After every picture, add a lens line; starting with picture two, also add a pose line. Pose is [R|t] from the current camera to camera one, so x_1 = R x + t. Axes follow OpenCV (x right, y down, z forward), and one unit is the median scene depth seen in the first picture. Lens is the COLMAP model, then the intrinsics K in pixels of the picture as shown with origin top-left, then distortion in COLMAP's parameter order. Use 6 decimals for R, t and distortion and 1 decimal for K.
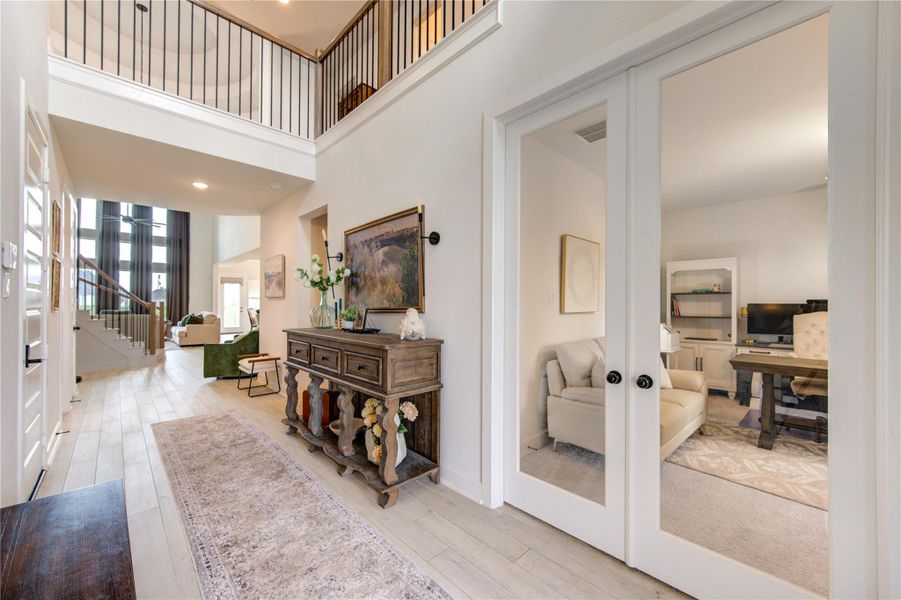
lens RADIAL K [[355.3, 0, 452.7], [0, 355.3, 305.9], [0, 0, 1]] dist [-0.003238, -0.000646]
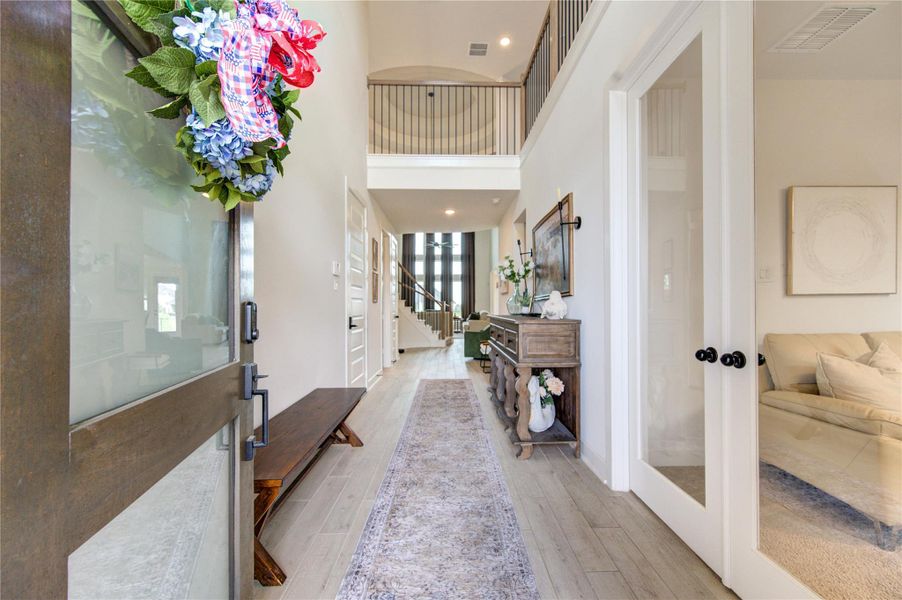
lens RADIAL K [[355.7, 0, 443.3], [0, 355.7, 308.0], [0, 0, 1]] dist [-0.003238, -0.000646]
pose [[0.725083, -0.006319, -0.688632, 0.374785], [0.006396, 0.999977, -0.002442, 0.058274], [0.688632, -0.002634, 0.725106, -0.024220]]
